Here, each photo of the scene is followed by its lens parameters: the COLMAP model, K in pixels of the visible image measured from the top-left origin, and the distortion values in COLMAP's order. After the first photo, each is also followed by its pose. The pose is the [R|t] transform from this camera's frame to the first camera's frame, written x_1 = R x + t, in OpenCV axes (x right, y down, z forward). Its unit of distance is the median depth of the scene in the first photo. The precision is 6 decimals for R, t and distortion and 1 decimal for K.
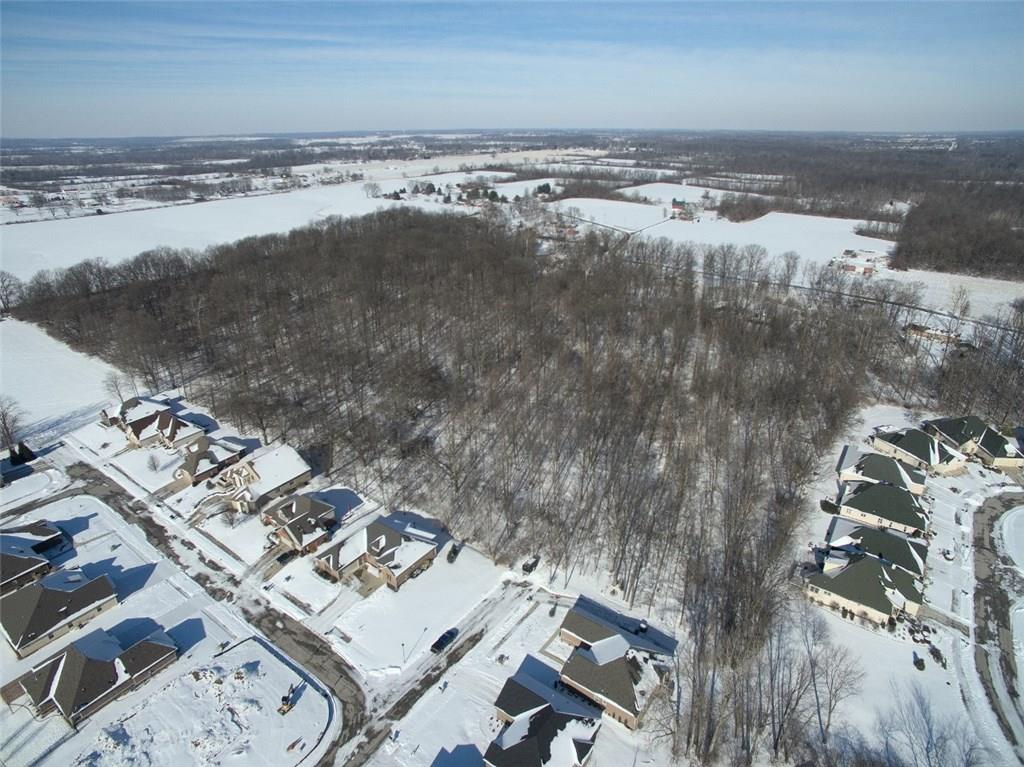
lens RADIAL K [[591.3, 0, 513.9], [0, 591.3, 374.6], [0, 0, 1]] dist [-0.119363, 0.081913]
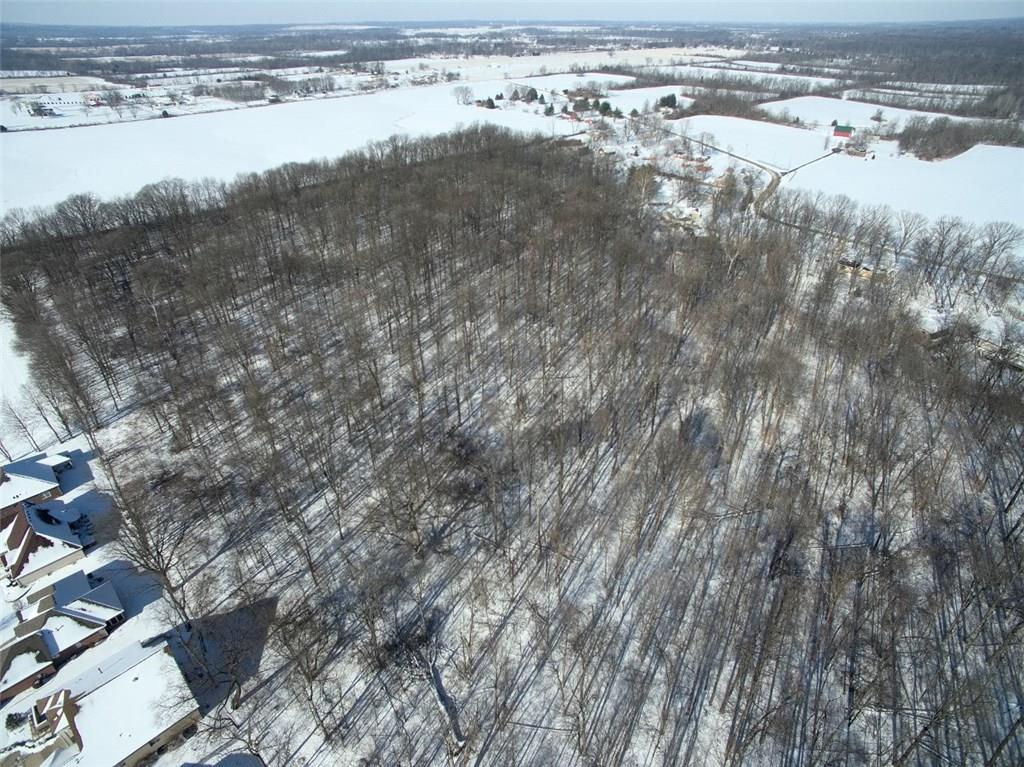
lens RADIAL K [[591.3, 0, 513.9], [0, 591.3, 374.6], [0, 0, 1]] dist [-0.119363, 0.081913]
pose [[0.983627, 0.097719, -0.151426, -0.001673], [-0.073221, 0.984452, 0.159666, -0.044910], [0.164674, -0.145964, 0.975488, 0.104160]]
